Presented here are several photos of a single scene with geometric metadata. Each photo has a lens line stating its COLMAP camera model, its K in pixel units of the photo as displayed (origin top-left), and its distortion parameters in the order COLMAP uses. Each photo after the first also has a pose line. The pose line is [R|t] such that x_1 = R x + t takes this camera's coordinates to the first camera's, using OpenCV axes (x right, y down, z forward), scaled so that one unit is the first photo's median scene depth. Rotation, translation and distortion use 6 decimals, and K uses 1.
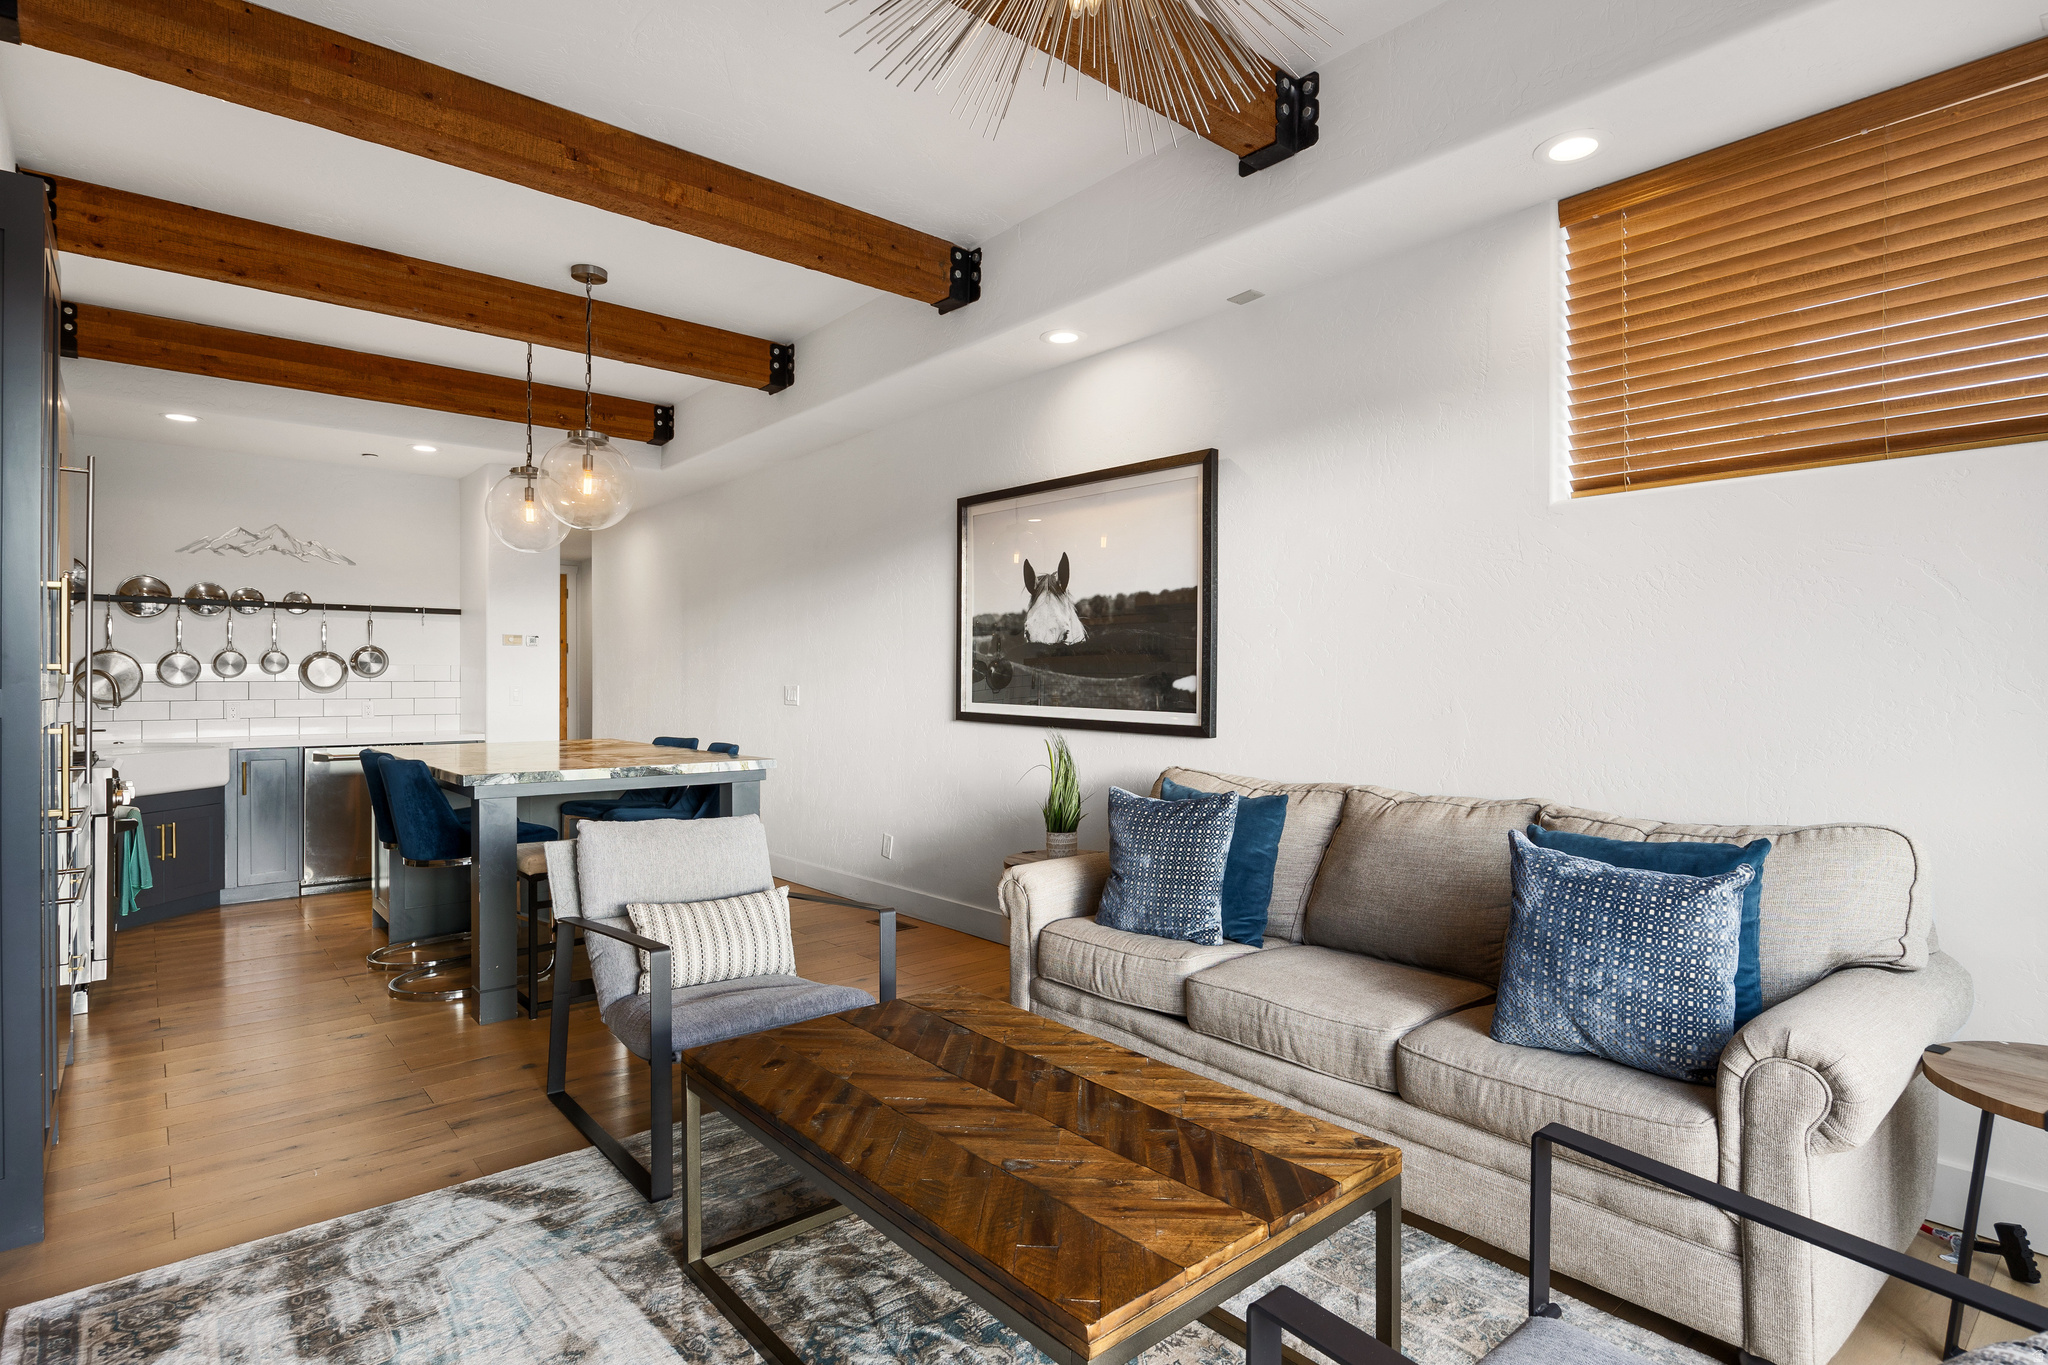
lens RADIAL K [[1036.6, 0, 1043.8], [0, 1036.6, 677.9], [0, 0, 1]] dist [-0.012534, -0.000679]
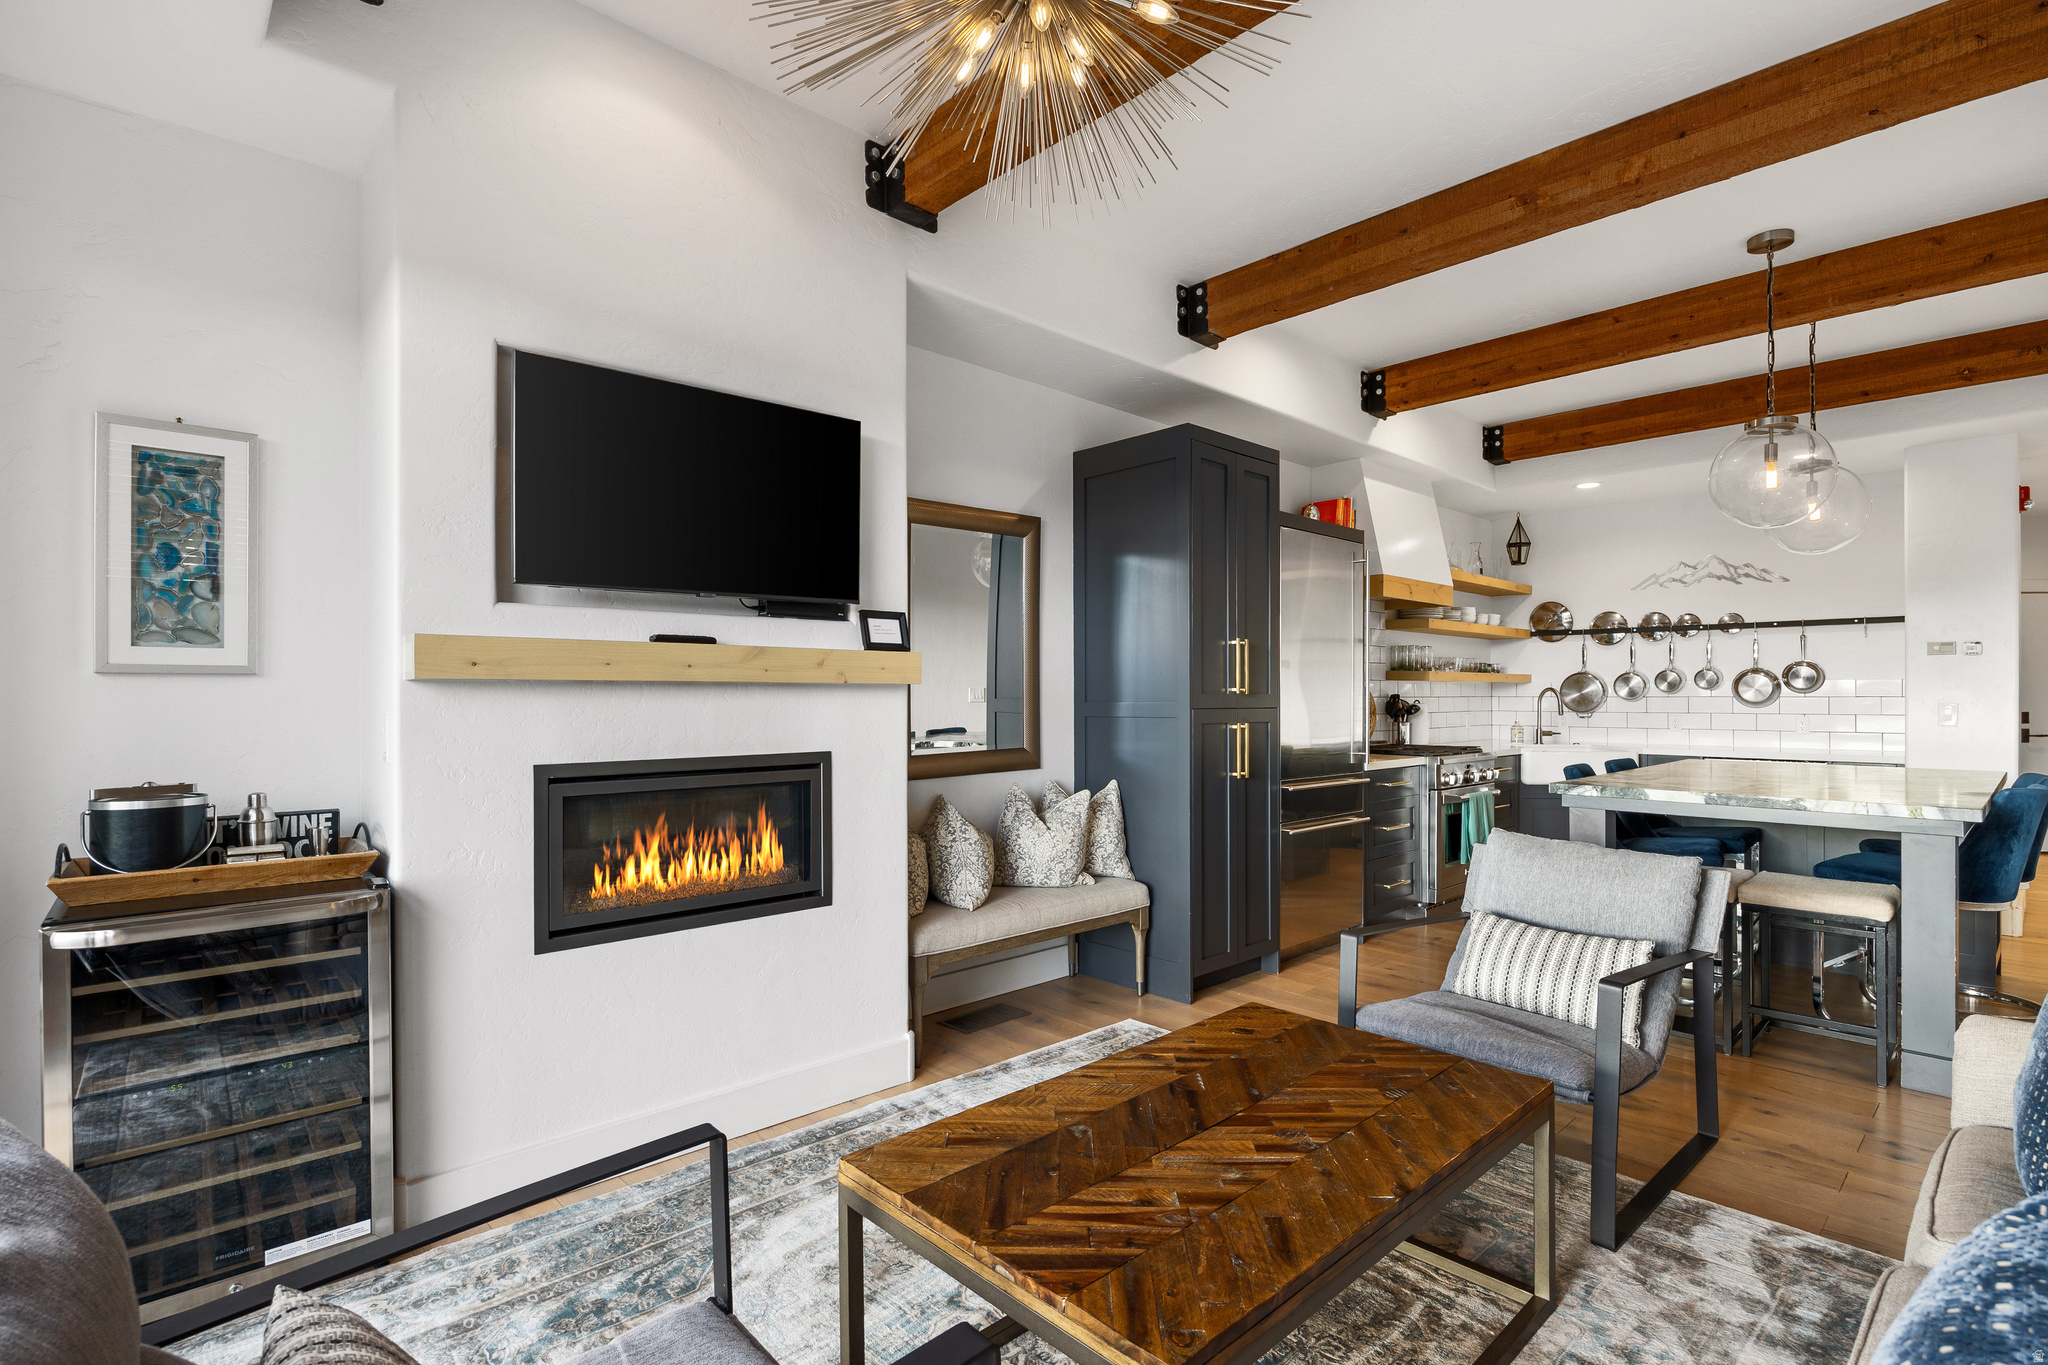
lens RADIAL K [[971.1, 0, 1023.7], [0, 971.1, 694.9], [0, 0, 1]] dist [-0.011919, -0.000436]
pose [[0.027912, -0.000301, -0.999610, 0.352983], [0.004194, 0.999991, -0.000184, -0.001521], [0.999602, -0.004187, 0.027913, 0.312268]]
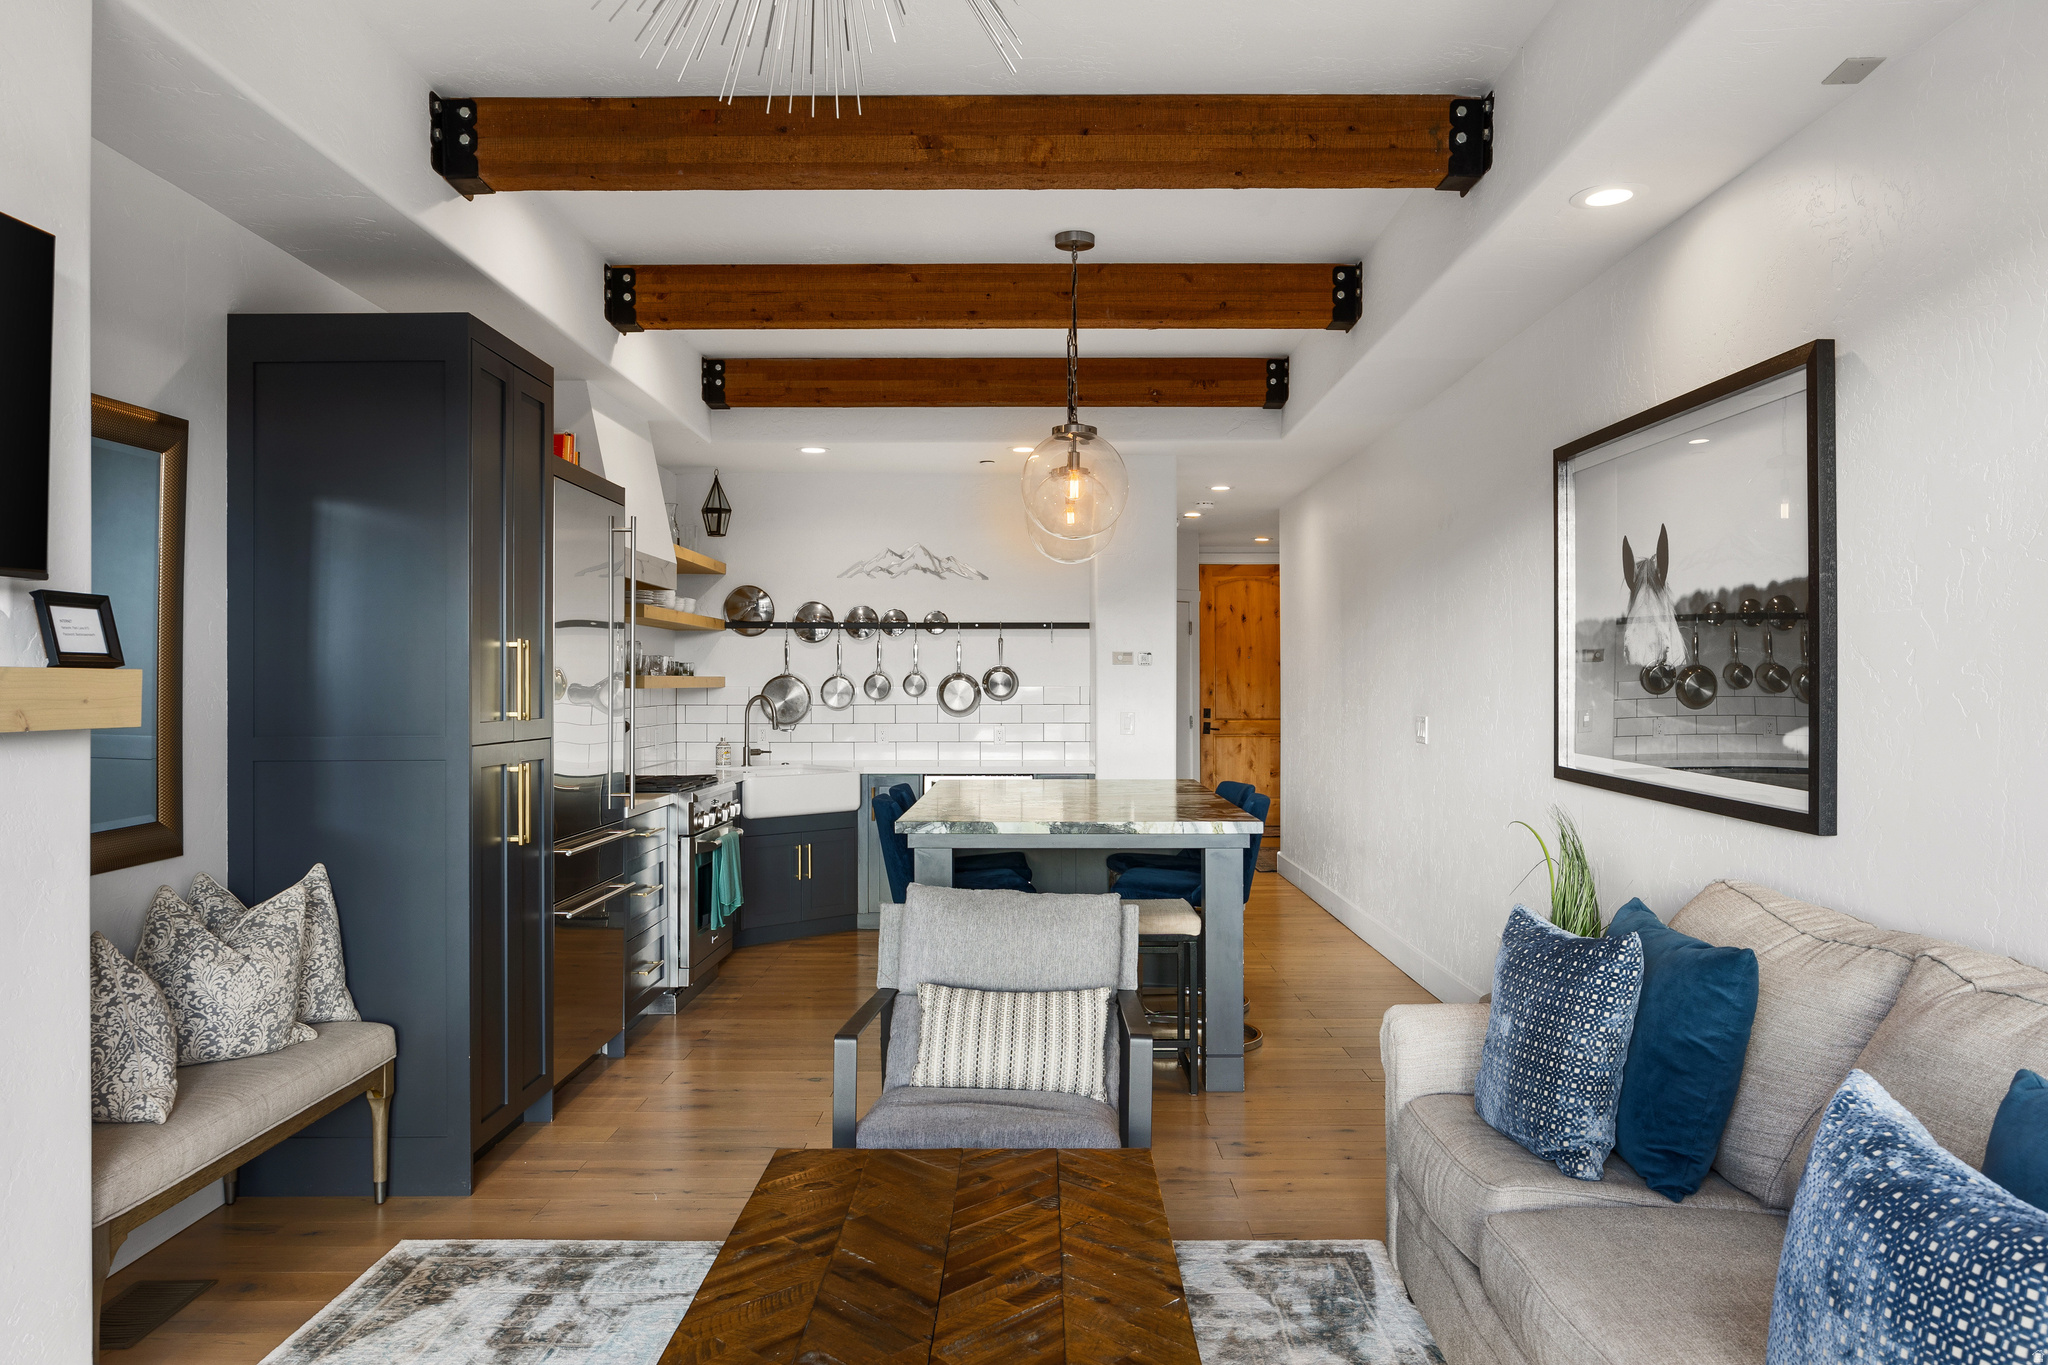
lens RADIAL K [[1419.9, 0, 1033.5], [0, 1419.9, 677.2], [0, 0, 1]] dist [-0.012052, 0.002885]
pose [[0.749882, -0.003713, -0.661561, 0.294714], [0.002909, 0.999993, -0.002315, -0.025254], [0.661565, -0.000188, 0.749888, 0.090006]]
